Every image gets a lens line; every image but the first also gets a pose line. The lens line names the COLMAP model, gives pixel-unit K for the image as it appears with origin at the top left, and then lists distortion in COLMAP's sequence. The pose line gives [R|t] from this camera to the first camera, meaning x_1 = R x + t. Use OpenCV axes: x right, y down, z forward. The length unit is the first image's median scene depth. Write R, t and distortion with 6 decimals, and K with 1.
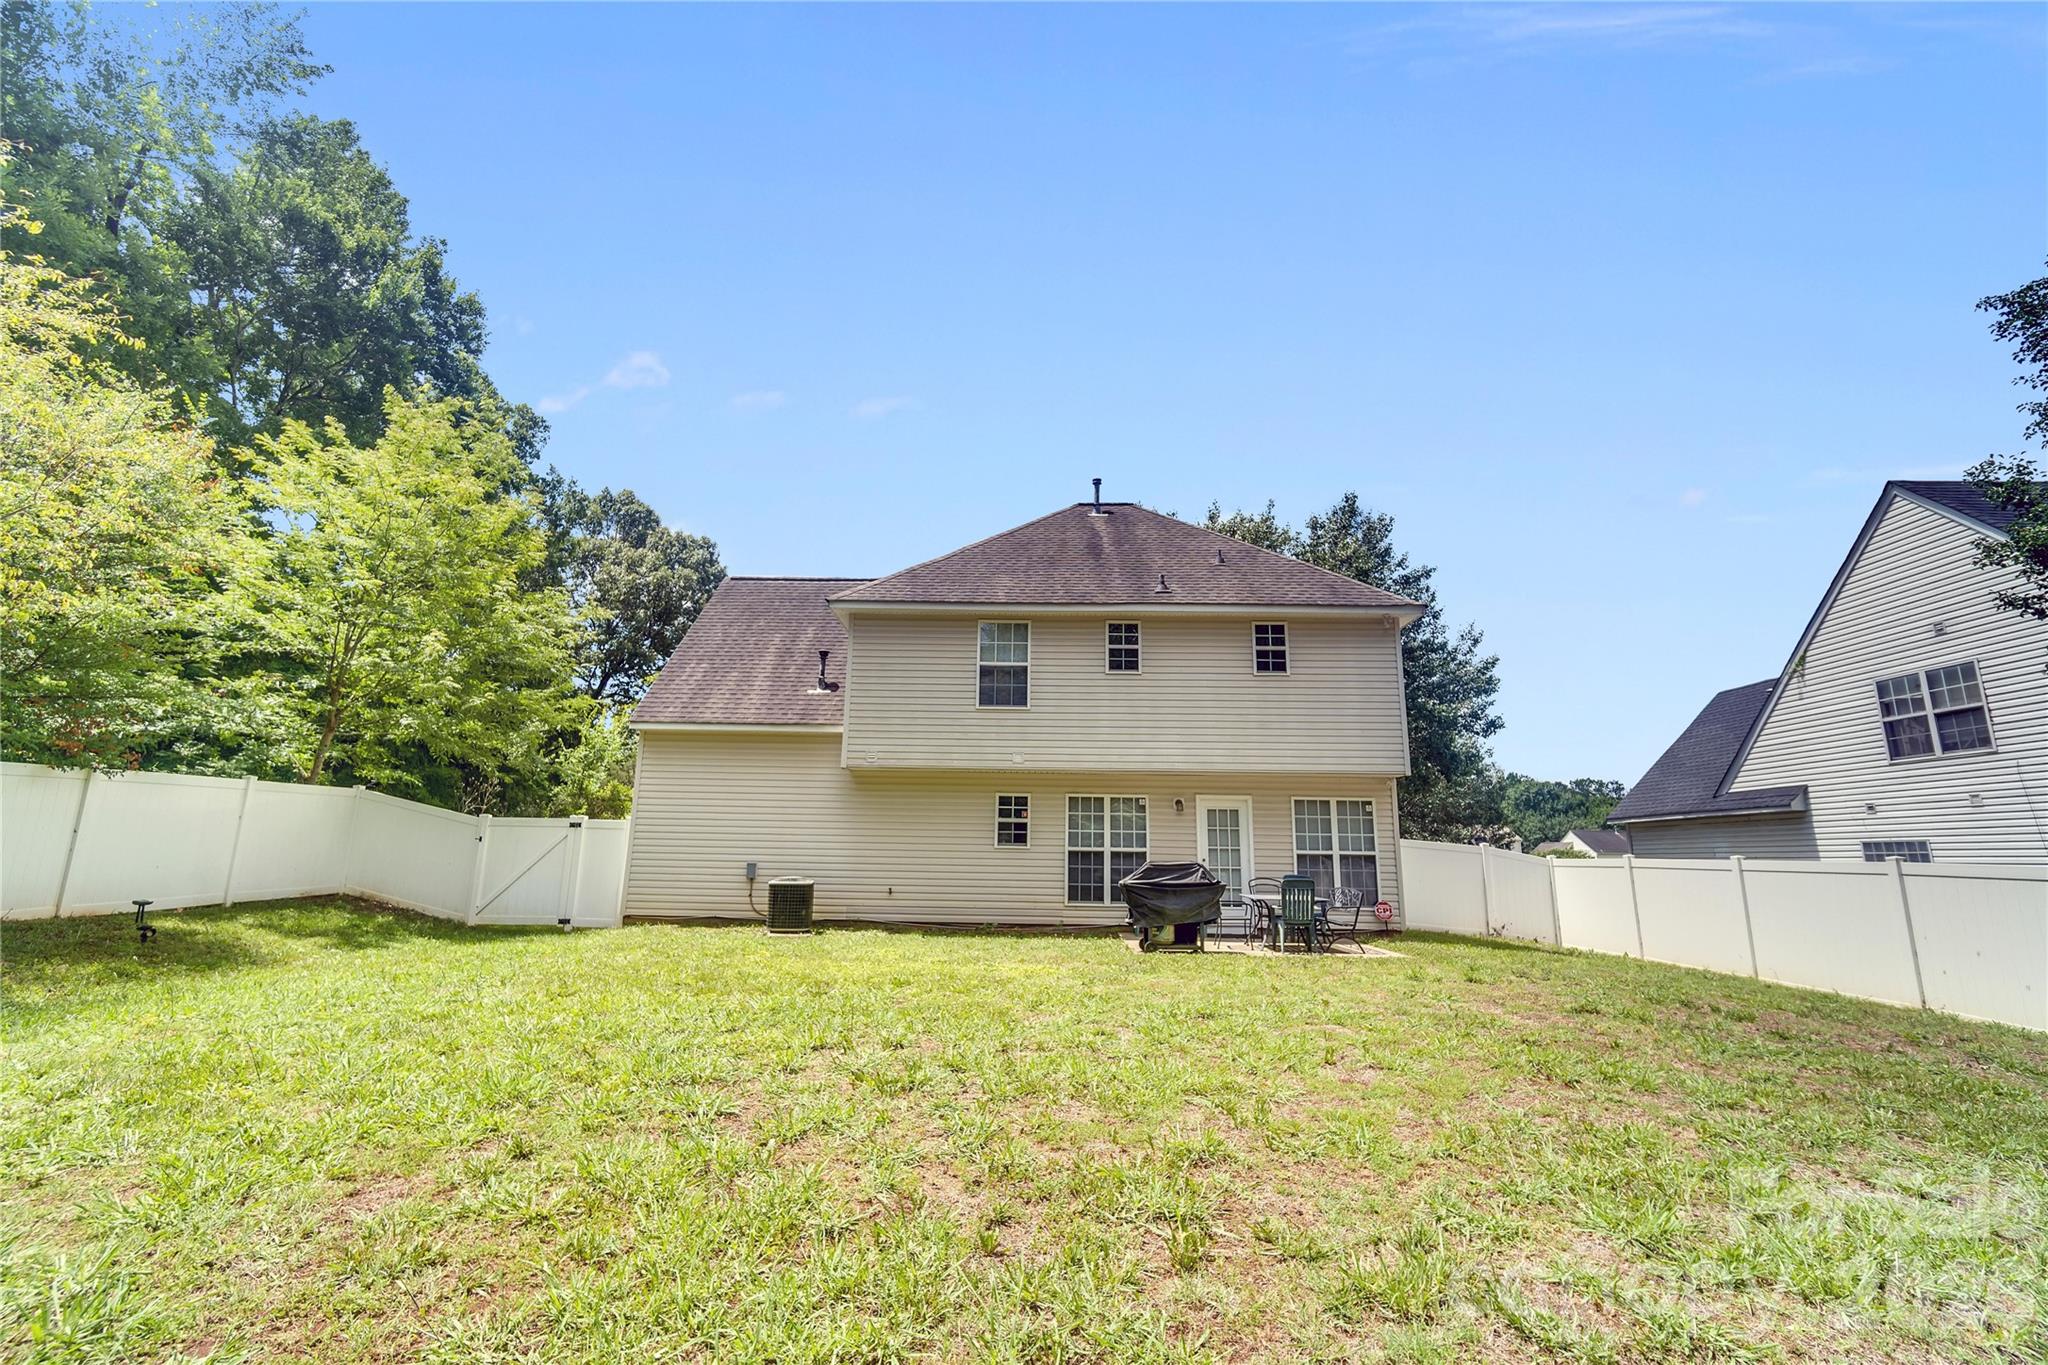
lens RADIAL K [[863.6, 0, 1020.1], [0, 863.6, 679.8], [0, 0, 1]] dist [-0.002814, -0.000172]
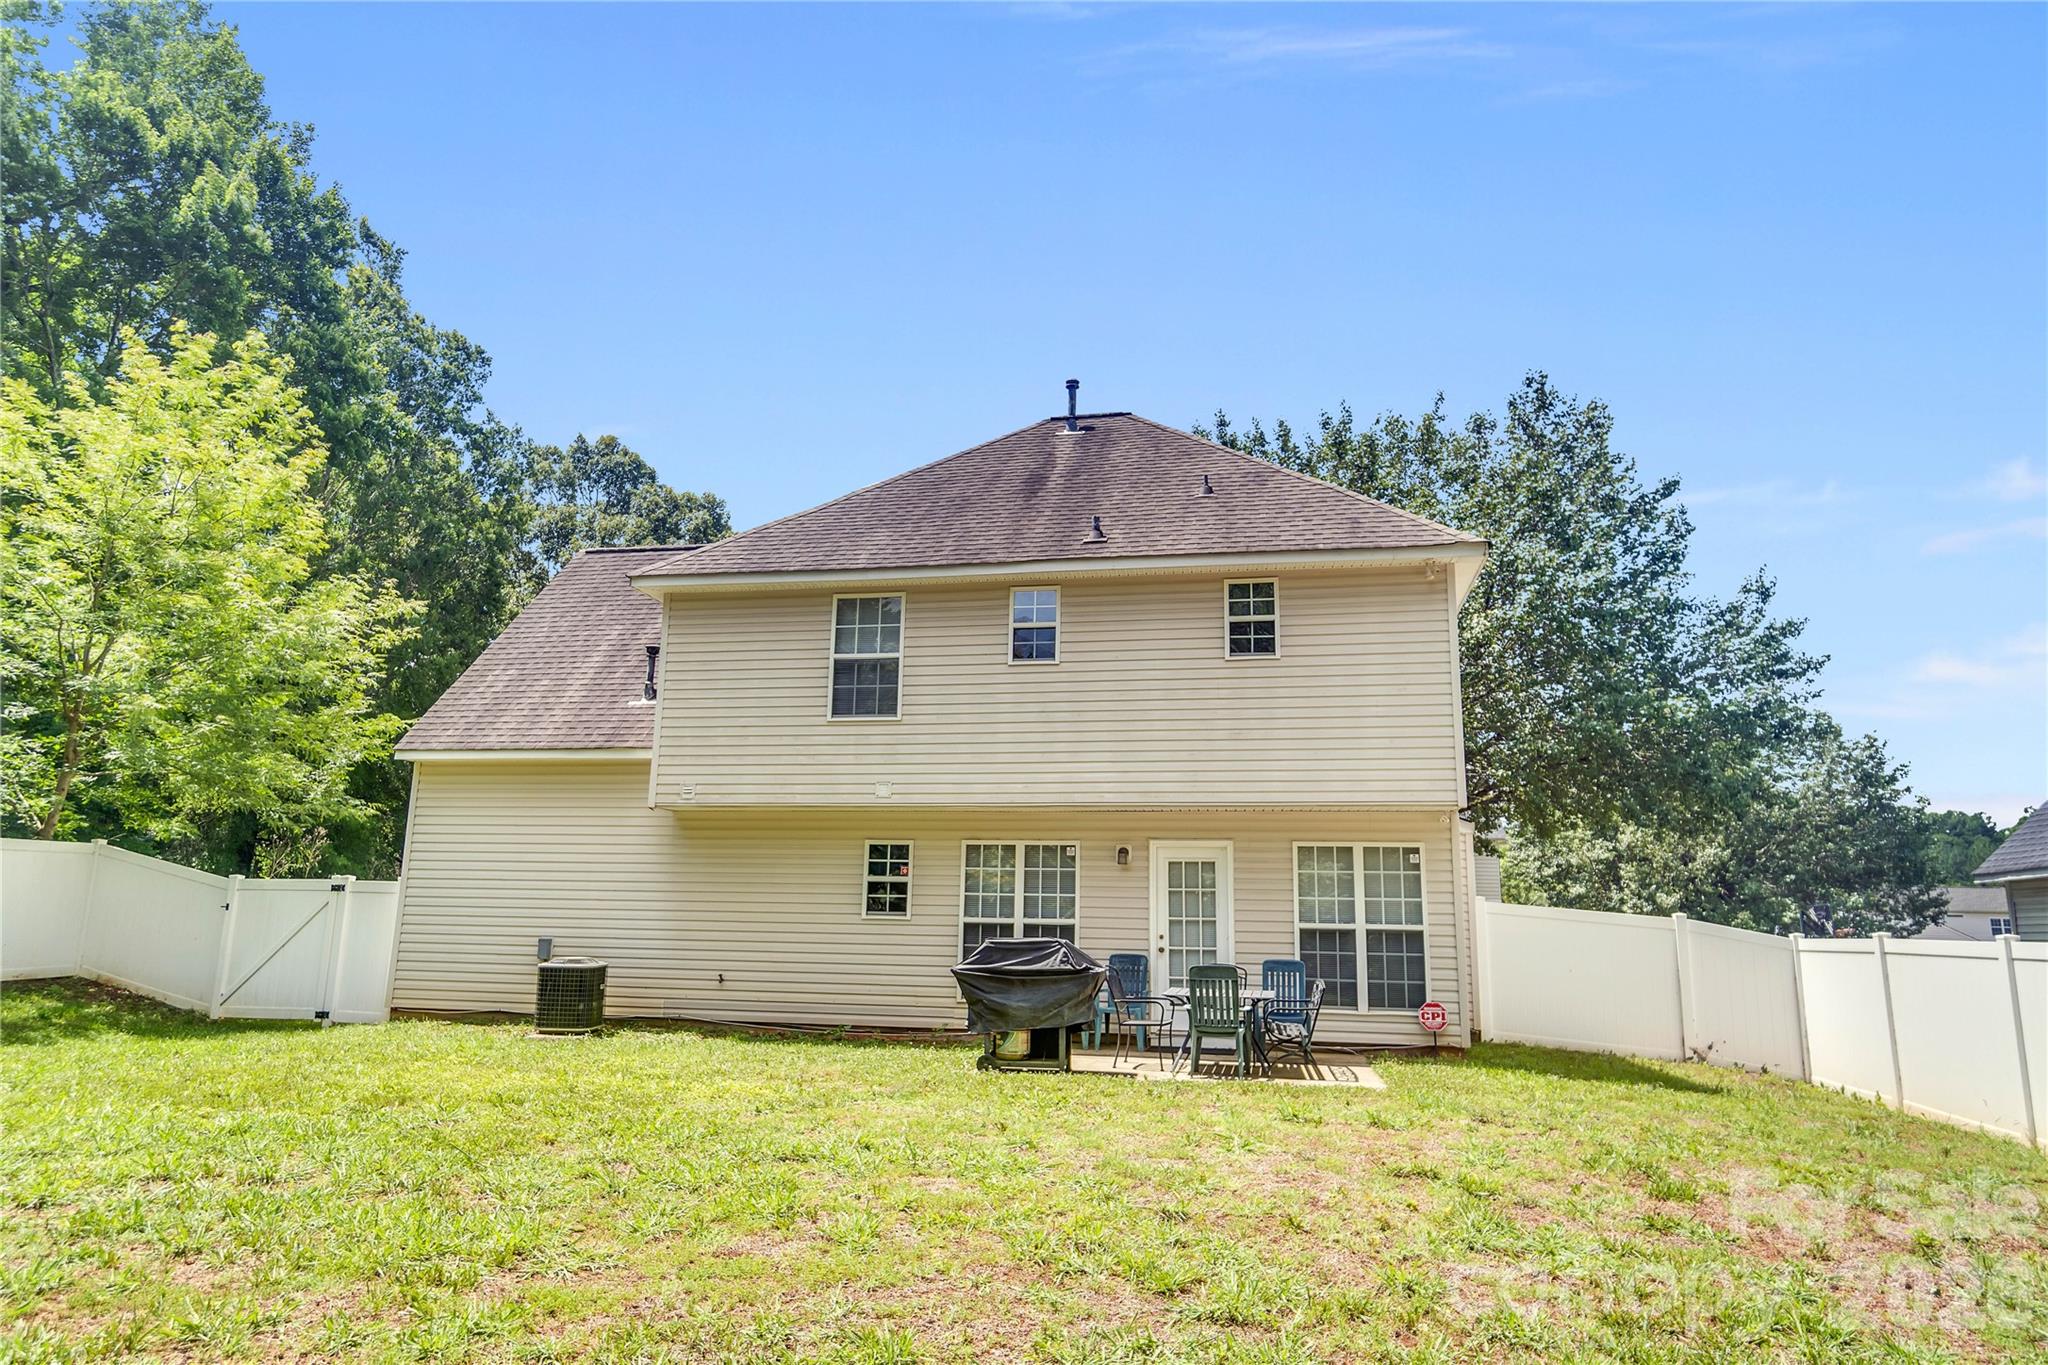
lens RADIAL K [[1254.7, 0, 1024.0], [0, 1254.7, 682.5], [0, 0, 1]] dist [0.002905, 0.001668]
pose [[0.984837, -0.030542, -0.170774, 0.278407], [0.030908, 0.999522, -0.000516, 0.007540], [0.170709, -0.004770, 0.985310, 0.018412]]
